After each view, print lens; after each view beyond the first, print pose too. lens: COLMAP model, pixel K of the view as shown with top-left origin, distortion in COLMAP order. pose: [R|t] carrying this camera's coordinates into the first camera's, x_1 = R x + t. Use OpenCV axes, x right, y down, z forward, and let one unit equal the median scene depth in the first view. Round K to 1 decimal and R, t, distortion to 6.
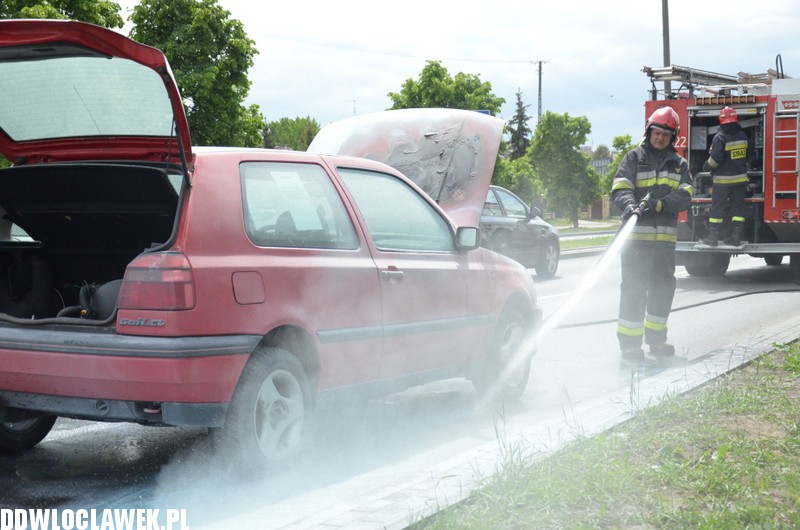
lens RADIAL K [[1299.3, 0, 396.6], [0, 1299.3, 286.4], [0, 0, 1]] dist [-0.016166, 0.098016]
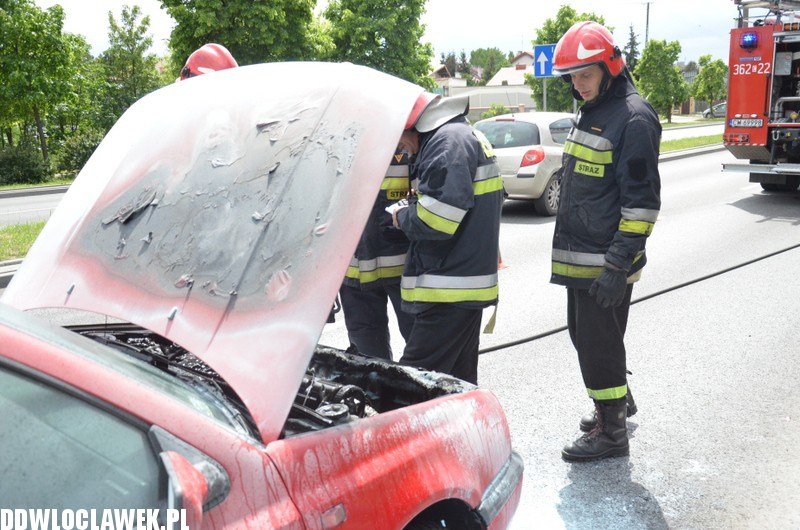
lens RADIAL K [[790.7, 0, 402.8], [0, 790.7, 278.4], [0, 0, 1]] dist [-0.005646, 0.011371]
pose [[0.982823, 0.020146, -0.183446, 0.126452], [0.008305, 0.988188, 0.153021, -0.104993], [0.184362, -0.151916, 0.971047, 0.727029]]
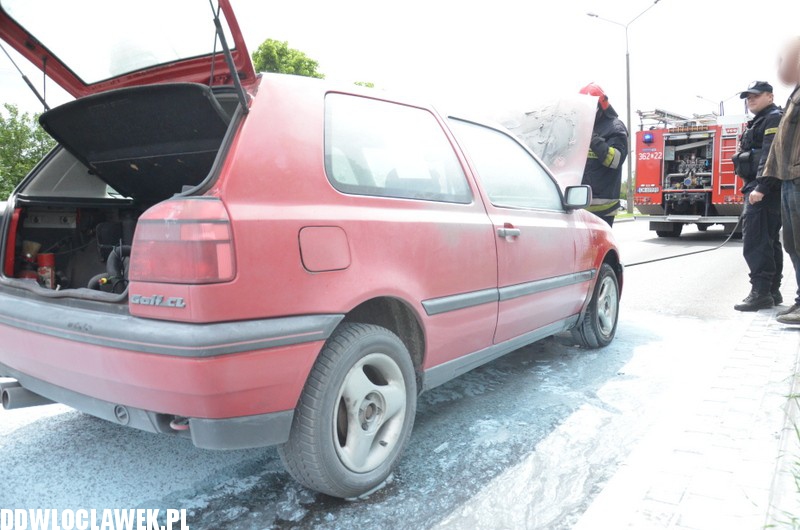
lens RADIAL K [[614.4, 0, 400.1], [0, 614.4, 277.7], [0, 0, 1]] dist [-0.058639, 0.033855]
pose [[0.991833, 0.005725, -0.127412, -0.018788], [0.001562, 0.998372, 0.057012, -0.001461], [0.127531, -0.056746, 0.990210, 0.441222]]
